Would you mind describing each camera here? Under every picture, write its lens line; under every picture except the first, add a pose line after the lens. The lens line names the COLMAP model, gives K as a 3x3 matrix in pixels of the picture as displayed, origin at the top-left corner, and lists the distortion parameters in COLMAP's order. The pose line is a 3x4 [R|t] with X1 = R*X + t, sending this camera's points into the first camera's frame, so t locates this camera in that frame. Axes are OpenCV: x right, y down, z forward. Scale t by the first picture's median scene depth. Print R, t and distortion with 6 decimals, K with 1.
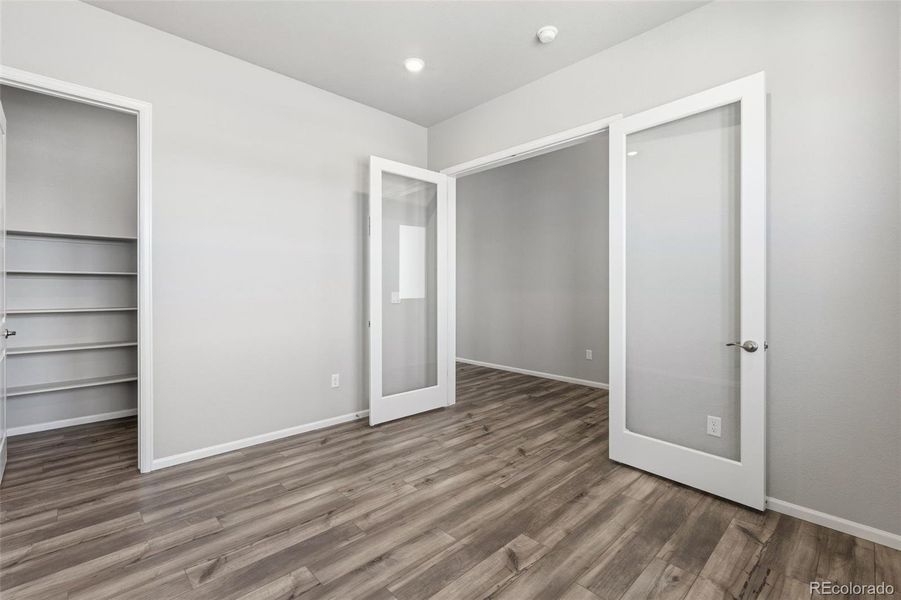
lens RADIAL K [[403.5, 0, 452.2], [0, 403.5, 290.7], [0, 0, 1]] dist [0.000133, -0.000223]
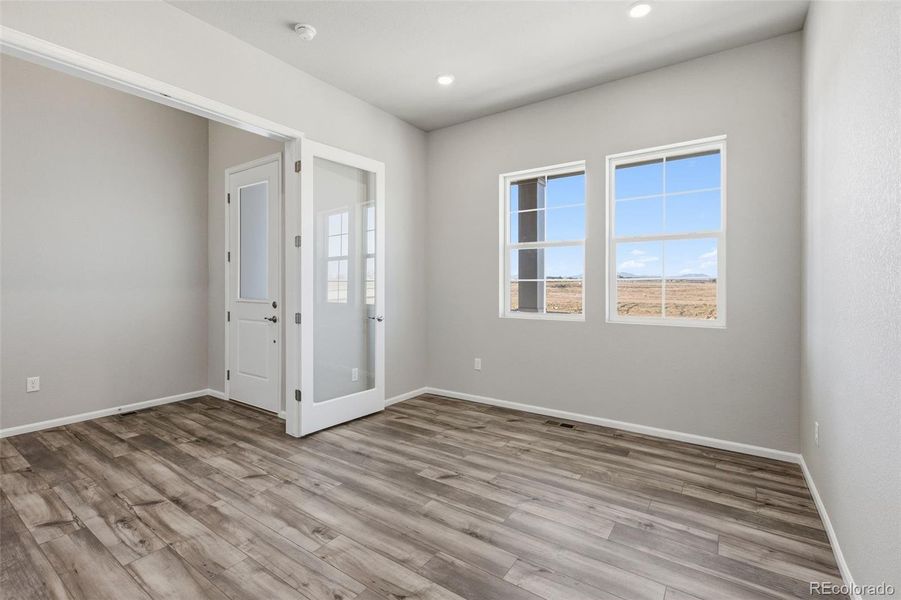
lens RADIAL K [[403.5, 0, 452.2], [0, 403.5, 290.7], [0, 0, 1]] dist [0.000133, -0.000223]
pose [[-0.205402, -0.015065, 0.978562, -0.857030], [0.003202, 0.999866, 0.016065, -0.004203], [-0.978672, 0.006433, -0.205326, 0.892729]]
